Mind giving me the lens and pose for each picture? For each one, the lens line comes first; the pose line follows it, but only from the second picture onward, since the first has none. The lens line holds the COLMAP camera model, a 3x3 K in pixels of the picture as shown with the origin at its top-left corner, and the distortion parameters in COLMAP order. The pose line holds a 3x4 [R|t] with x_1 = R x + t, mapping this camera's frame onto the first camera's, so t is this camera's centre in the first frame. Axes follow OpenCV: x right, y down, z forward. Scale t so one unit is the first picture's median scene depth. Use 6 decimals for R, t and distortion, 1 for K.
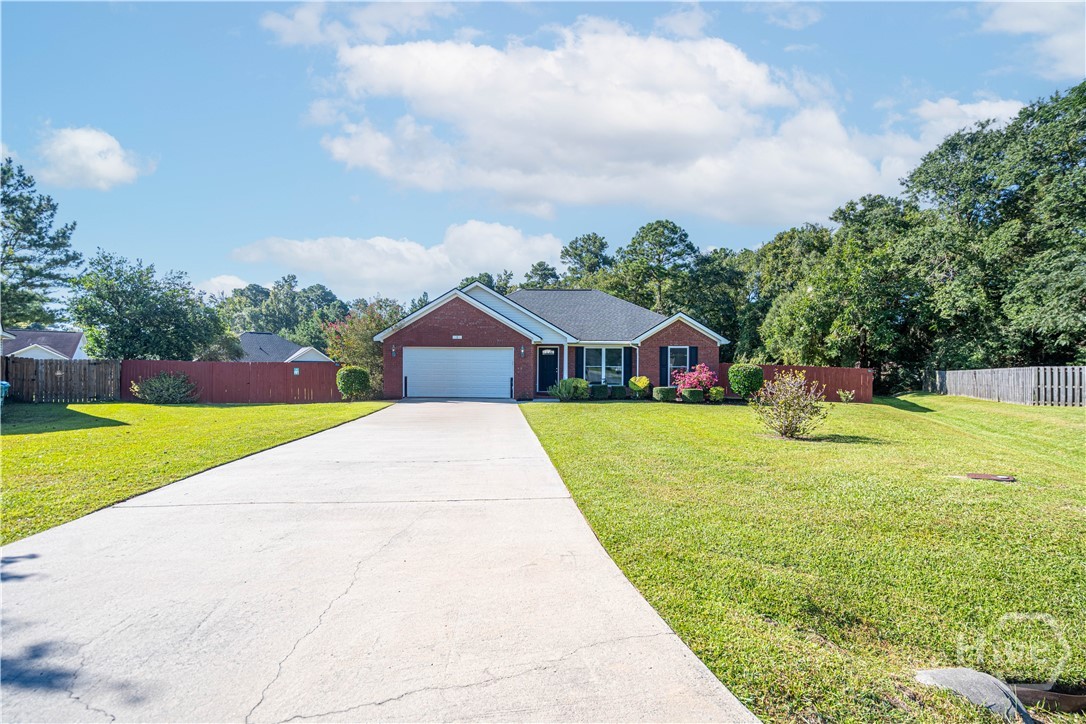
lens RADIAL K [[497.8, 0, 543.0], [0, 497.8, 362.0], [0, 0, 1]] dist [0.018021, -0.012403]
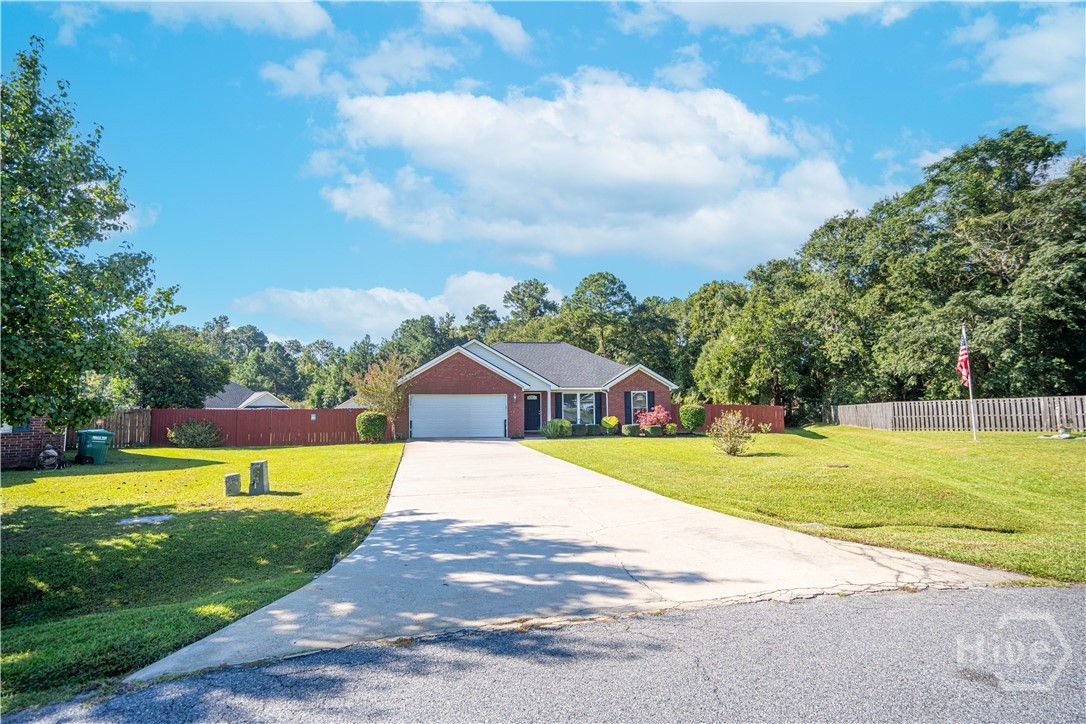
lens RADIAL K [[500.6, 0, 543.0], [0, 500.6, 362.0], [0, 0, 1]] dist [-0.052426, 0.000280]
pose [[0.991755, -0.005857, 0.128015, -0.063426], [0.016096, 0.996737, -0.079094, -0.005004], [-0.127134, 0.080503, 0.988613, -0.102196]]
